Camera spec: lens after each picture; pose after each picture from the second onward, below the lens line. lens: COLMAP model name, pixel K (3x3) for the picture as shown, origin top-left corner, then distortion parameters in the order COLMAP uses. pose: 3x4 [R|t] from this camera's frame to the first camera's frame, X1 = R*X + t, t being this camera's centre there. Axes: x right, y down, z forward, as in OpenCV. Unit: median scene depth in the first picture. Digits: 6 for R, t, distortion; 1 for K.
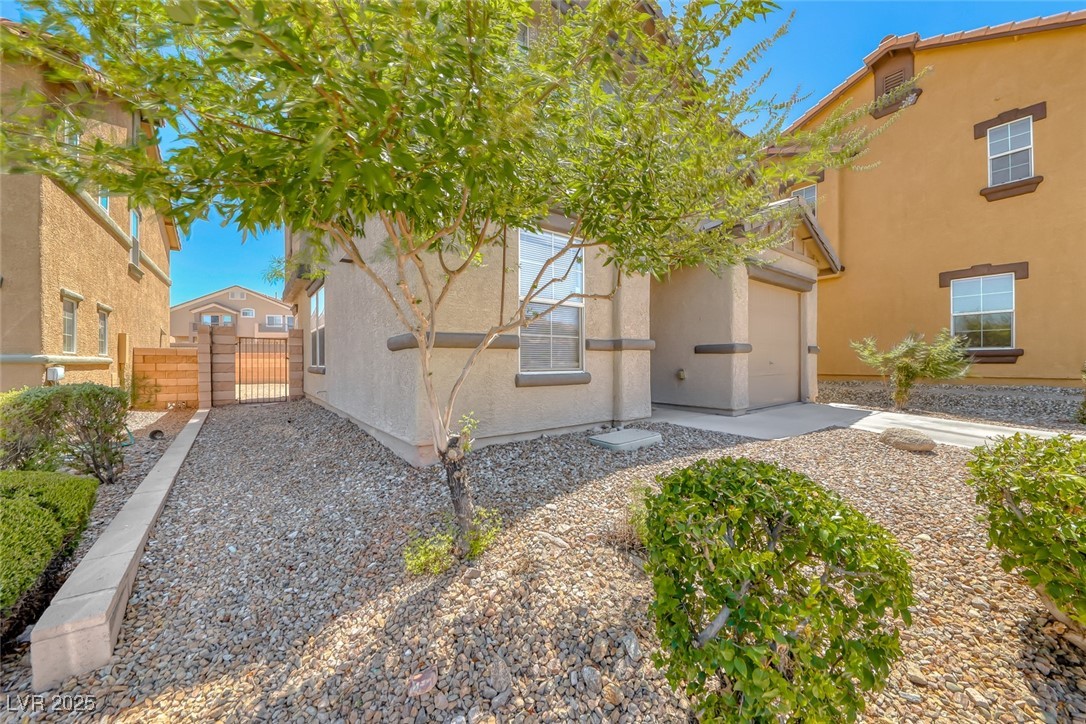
lens RADIAL K [[371.7, 0, 543.1], [0, 371.7, 362.0], [0, 0, 1]] dist [0.005973, -0.002564]
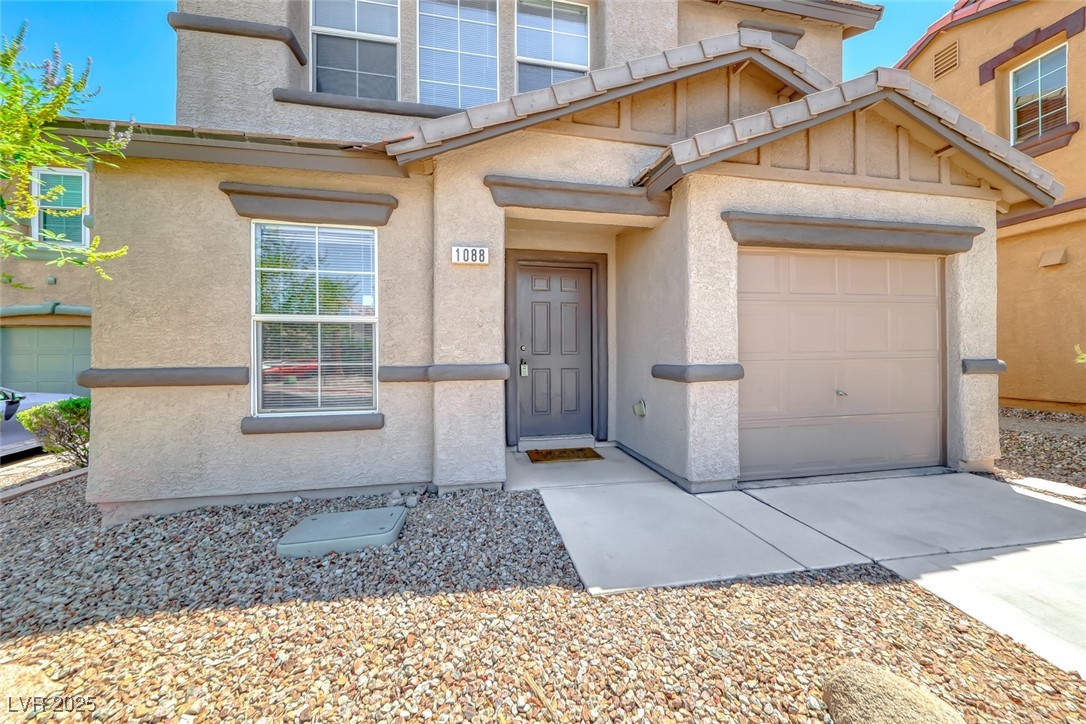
lens RADIAL K [[371.7, 0, 542.5], [0, 371.7, 355.2], [0, 0, 1]] dist [0.005973, -0.002564]
pose [[0.898676, -0.006104, -0.438571, 0.548169], [0.001363, 0.999937, -0.011124, -0.057627], [0.438612, 0.009399, 0.898628, 0.381008]]
